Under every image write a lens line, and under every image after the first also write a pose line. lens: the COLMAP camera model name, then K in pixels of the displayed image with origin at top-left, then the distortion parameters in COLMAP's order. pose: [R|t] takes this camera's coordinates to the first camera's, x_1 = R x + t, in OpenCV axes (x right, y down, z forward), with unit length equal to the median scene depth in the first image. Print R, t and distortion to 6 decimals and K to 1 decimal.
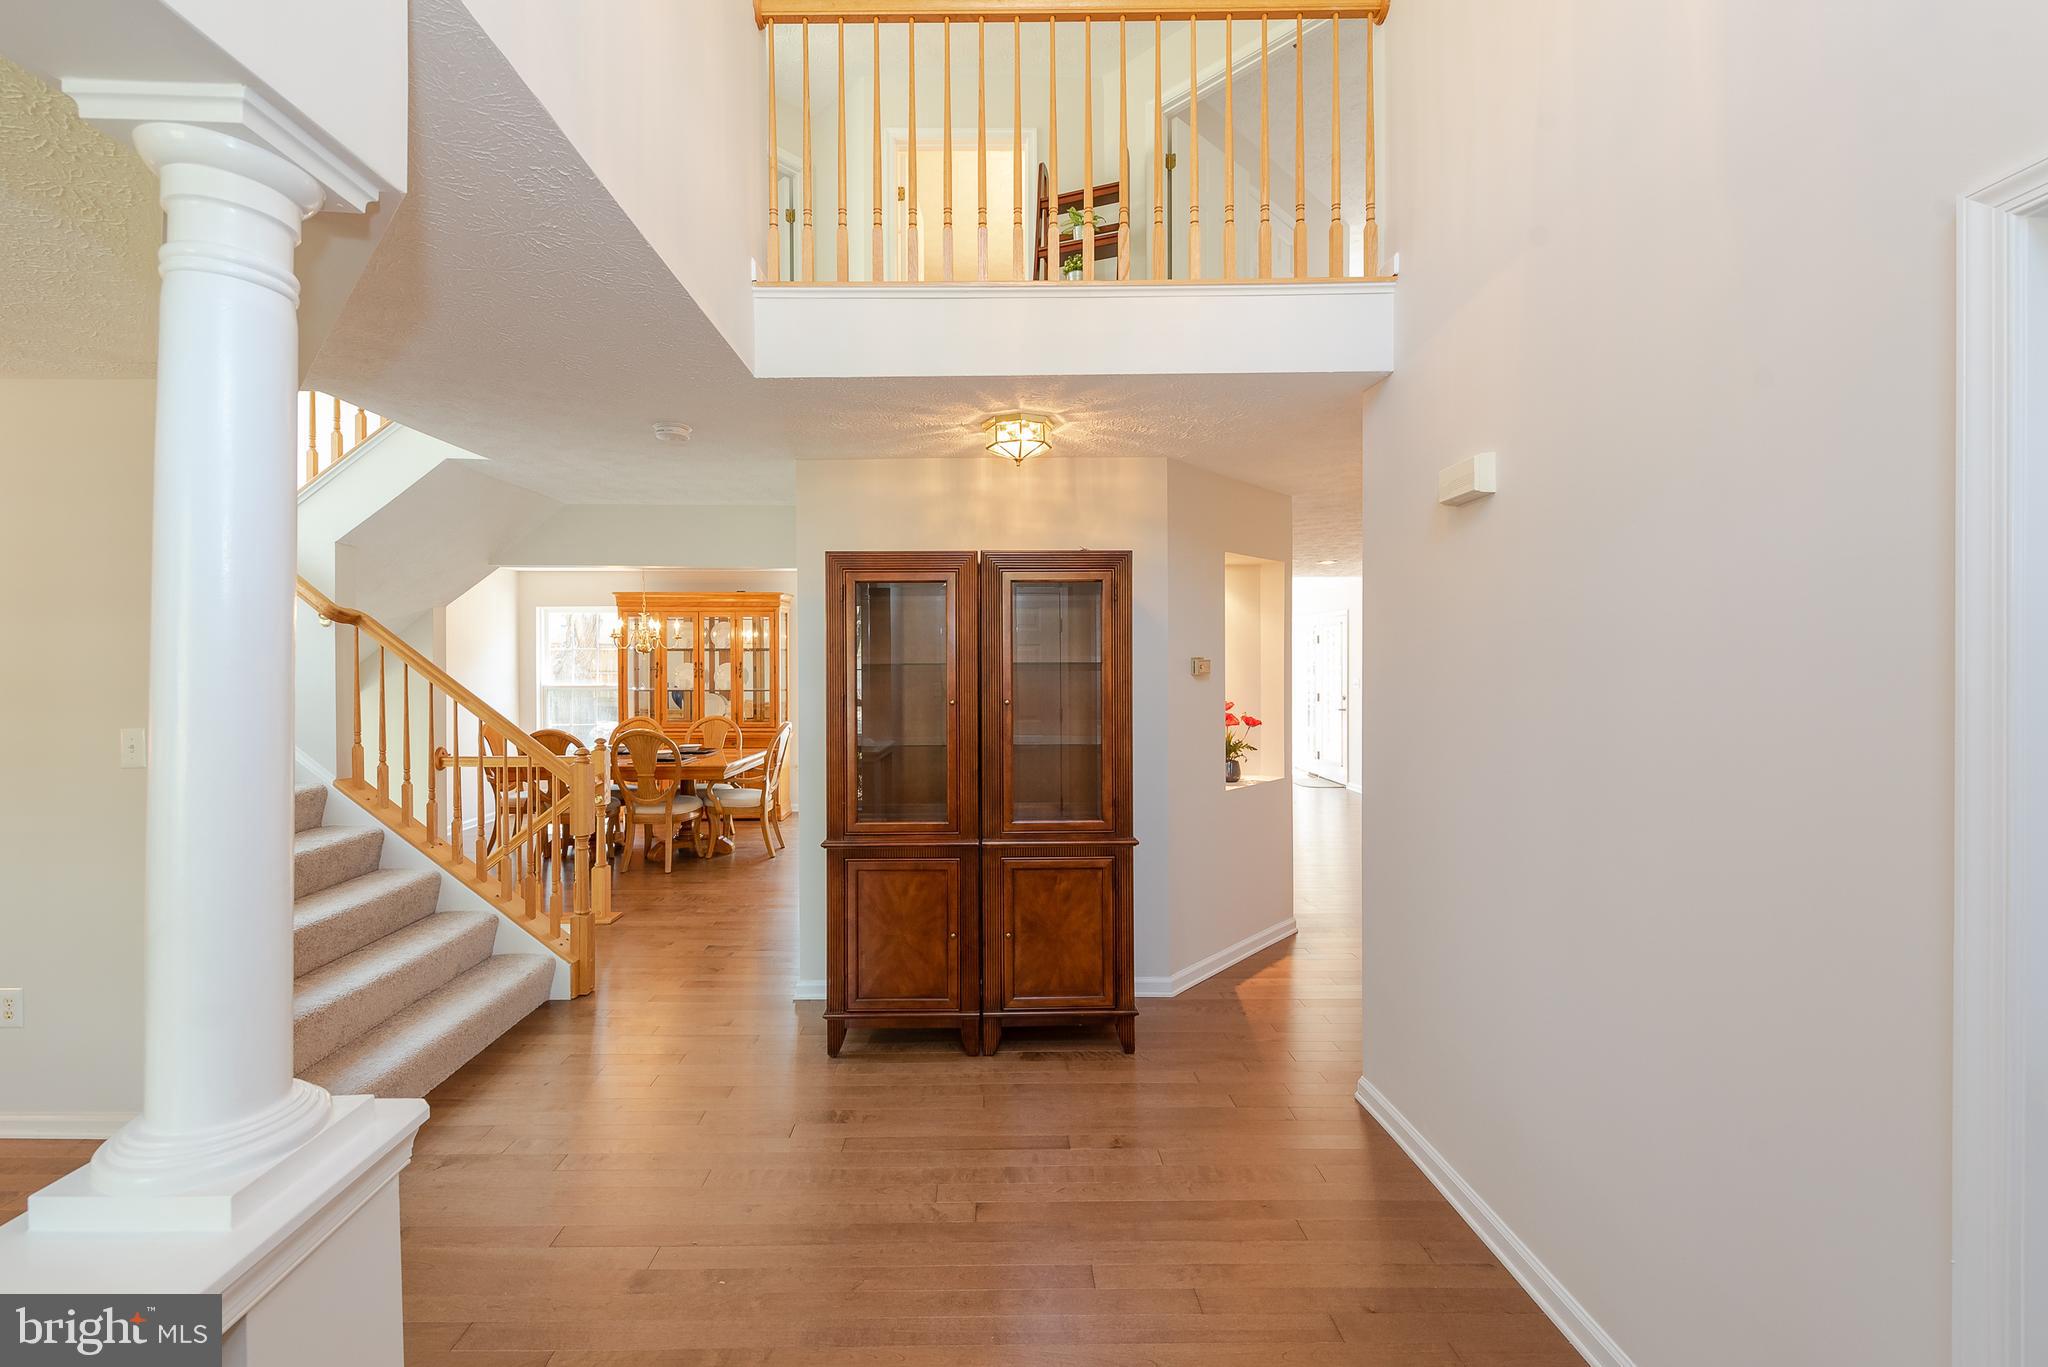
lens RADIAL K [[812.1, 0, 1004.6], [0, 812.1, 672.5], [0, 0, 1]] dist [0.002465, 0.000159]
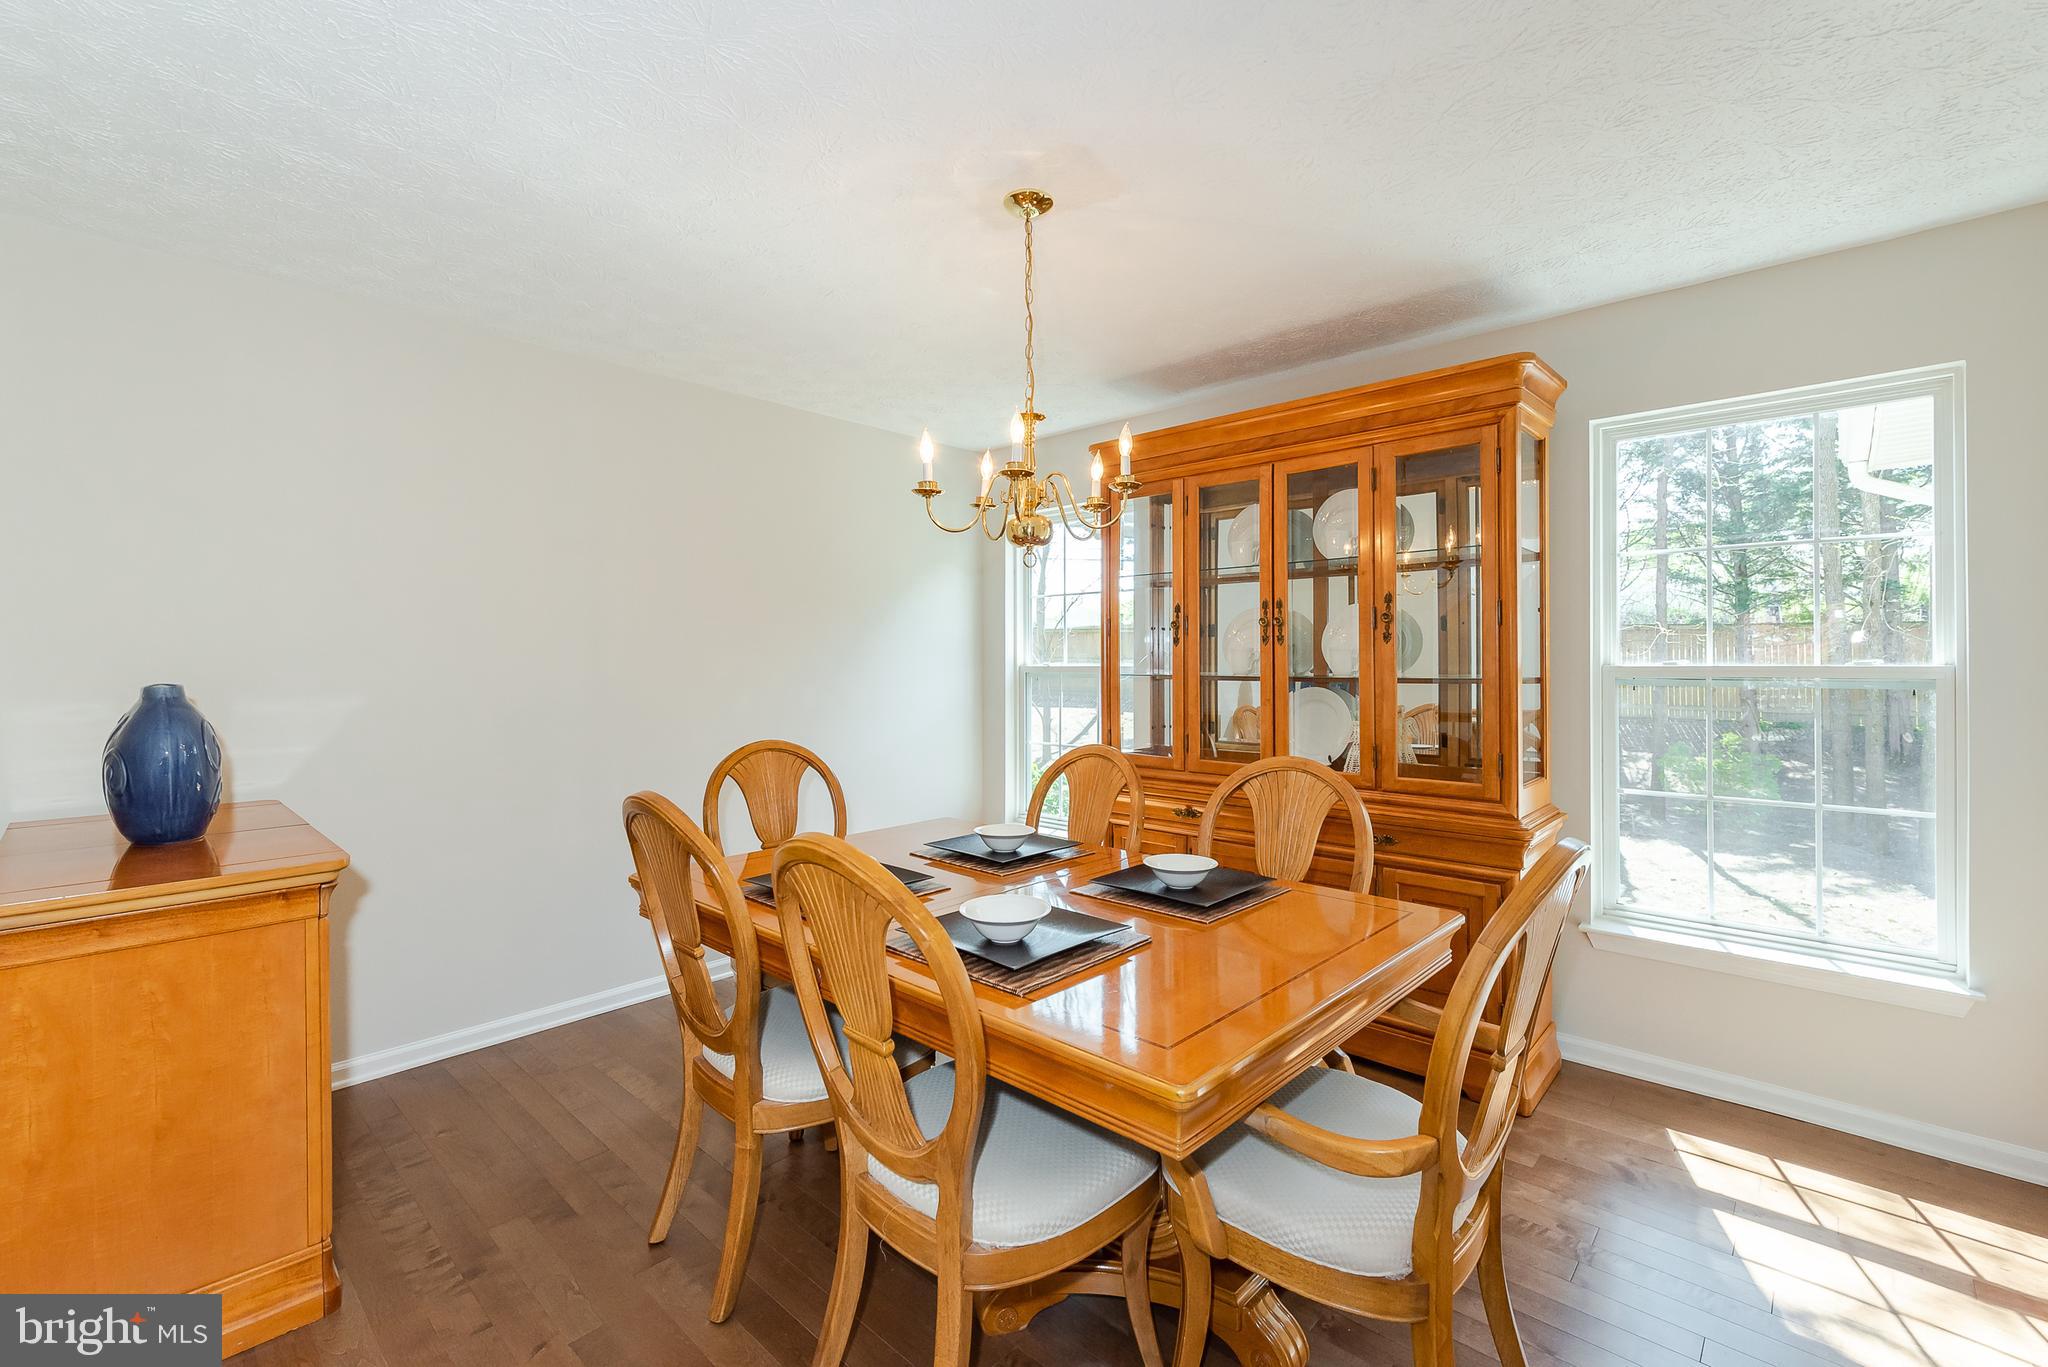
lens RADIAL K [[870.6, 0, 1020.2], [0, 870.6, 670.6], [0, 0, 1]] dist [-0.001649, -0.000177]
pose [[0.711644, 0.000088, -0.702541, -0.178897], [0.003004, 0.999990, 0.003169, 0.017085], [0.702534, -0.004365, 0.711637, 0.629335]]
